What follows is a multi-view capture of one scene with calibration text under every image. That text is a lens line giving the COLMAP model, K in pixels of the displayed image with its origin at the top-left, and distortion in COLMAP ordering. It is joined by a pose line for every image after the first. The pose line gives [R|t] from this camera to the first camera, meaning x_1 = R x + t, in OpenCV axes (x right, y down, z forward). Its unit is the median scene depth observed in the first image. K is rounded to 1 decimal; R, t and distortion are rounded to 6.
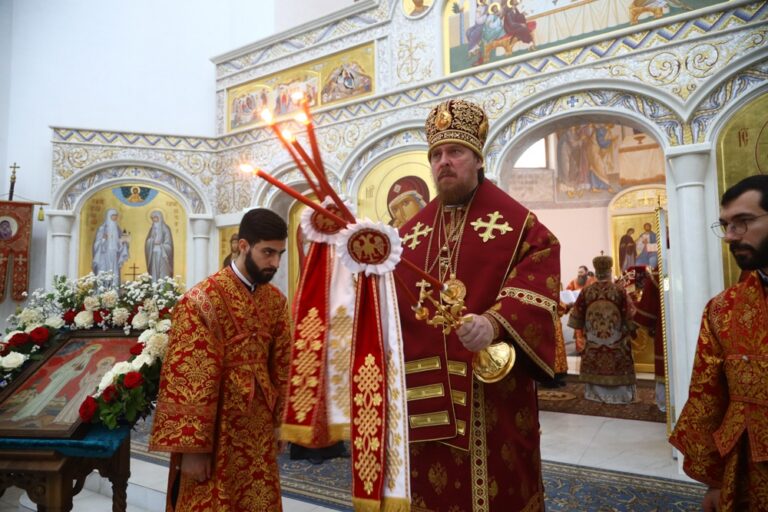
lens RADIAL K [[504.8, 0, 381.1], [0, 504.8, 258.2], [0, 0, 1]] dist [-0.000690, 0.001536]
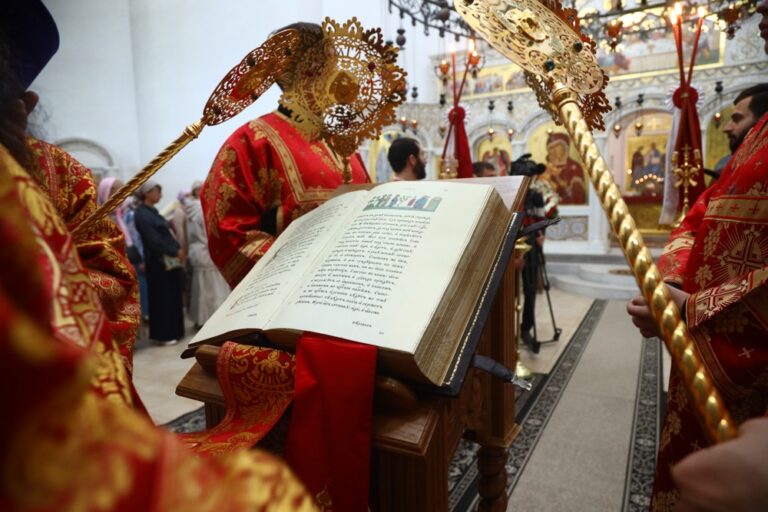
lens RADIAL K [[504.8, 0, 383.4], [0, 504.8, 257.5], [0, 0, 1]] dist [-0.000690, 0.001536]
pose [[0.999209, -0.013226, 0.037507, -1.623446], [0.006262, 0.983642, 0.180023, -0.079573], [-0.039275, -0.179646, 0.982947, -2.360585]]
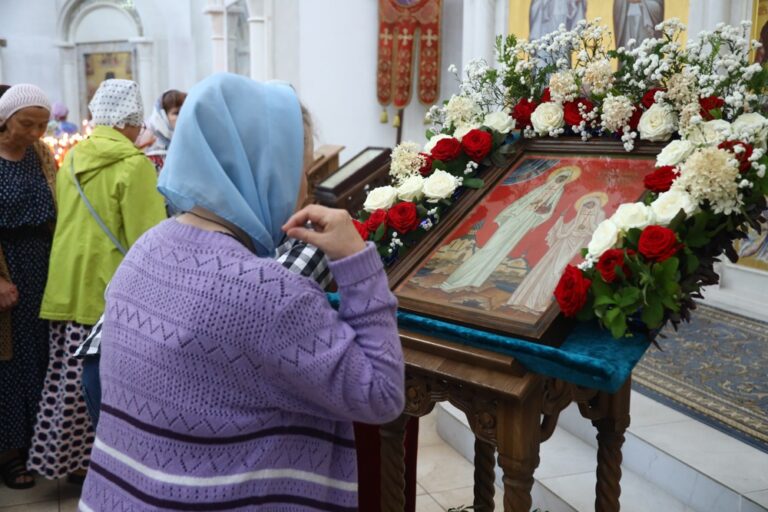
lens RADIAL K [[860.7, 0, 384.3], [0, 860.7, 257.6], [0, 0, 1]] dist [0.013477, 0.000000]
pose [[0.788948, 0.121209, -0.602387, -0.174103], [0.026034, 0.972877, 0.229854, 0.054020], [0.613909, -0.197025, 0.764393, 0.195515]]
